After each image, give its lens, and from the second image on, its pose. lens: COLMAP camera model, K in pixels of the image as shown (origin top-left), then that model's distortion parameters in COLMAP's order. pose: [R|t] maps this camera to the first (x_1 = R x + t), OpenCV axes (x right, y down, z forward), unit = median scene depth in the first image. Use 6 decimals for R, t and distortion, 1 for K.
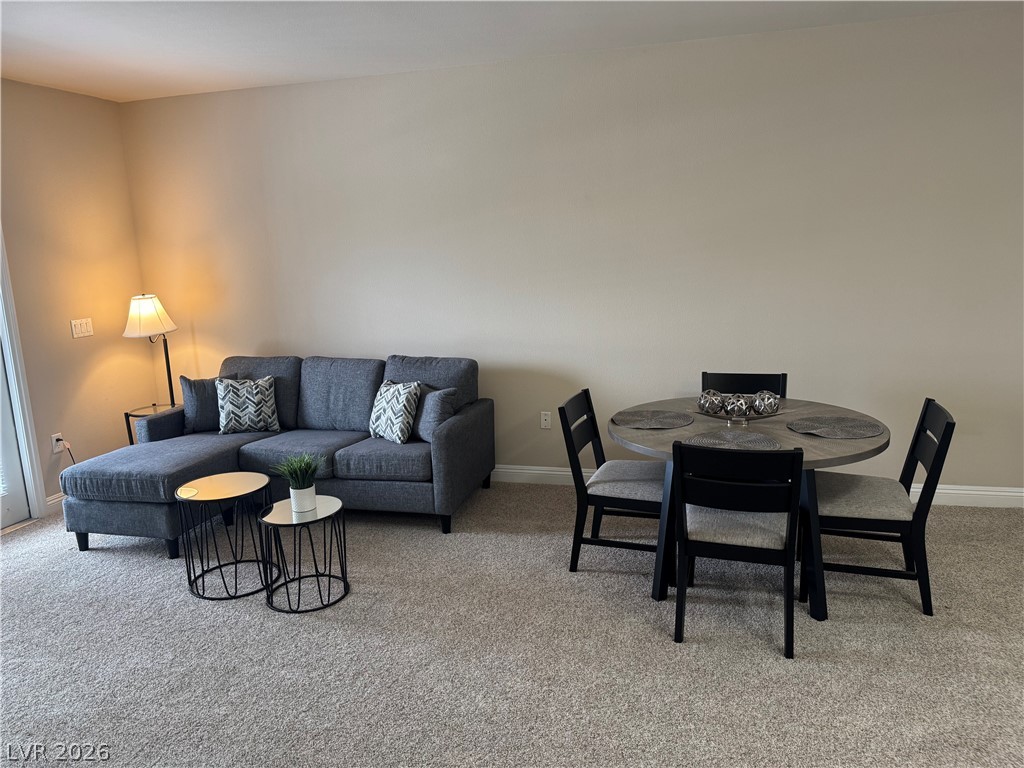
lens RADIAL K [[712.9, 0, 512.0], [0, 712.9, 384.0], [0, 0, 1]] dist [0.105817, -0.145688]
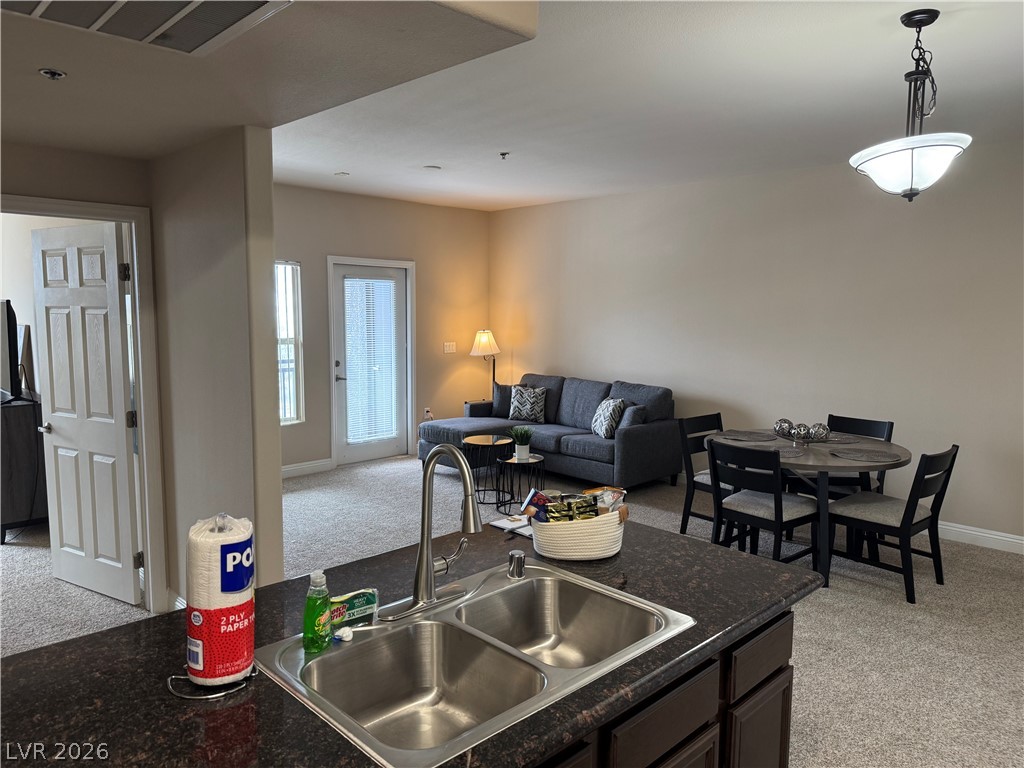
lens RADIAL K [[712.9, 0, 512.0], [0, 712.9, 384.0], [0, 0, 1]] dist [0.105817, -0.145688]
pose [[0.860128, 0.098630, -0.500452, 0.375070], [-0.131062, 0.990921, -0.029964, 0.037753], [0.492953, 0.091363, 0.865245, -0.354177]]
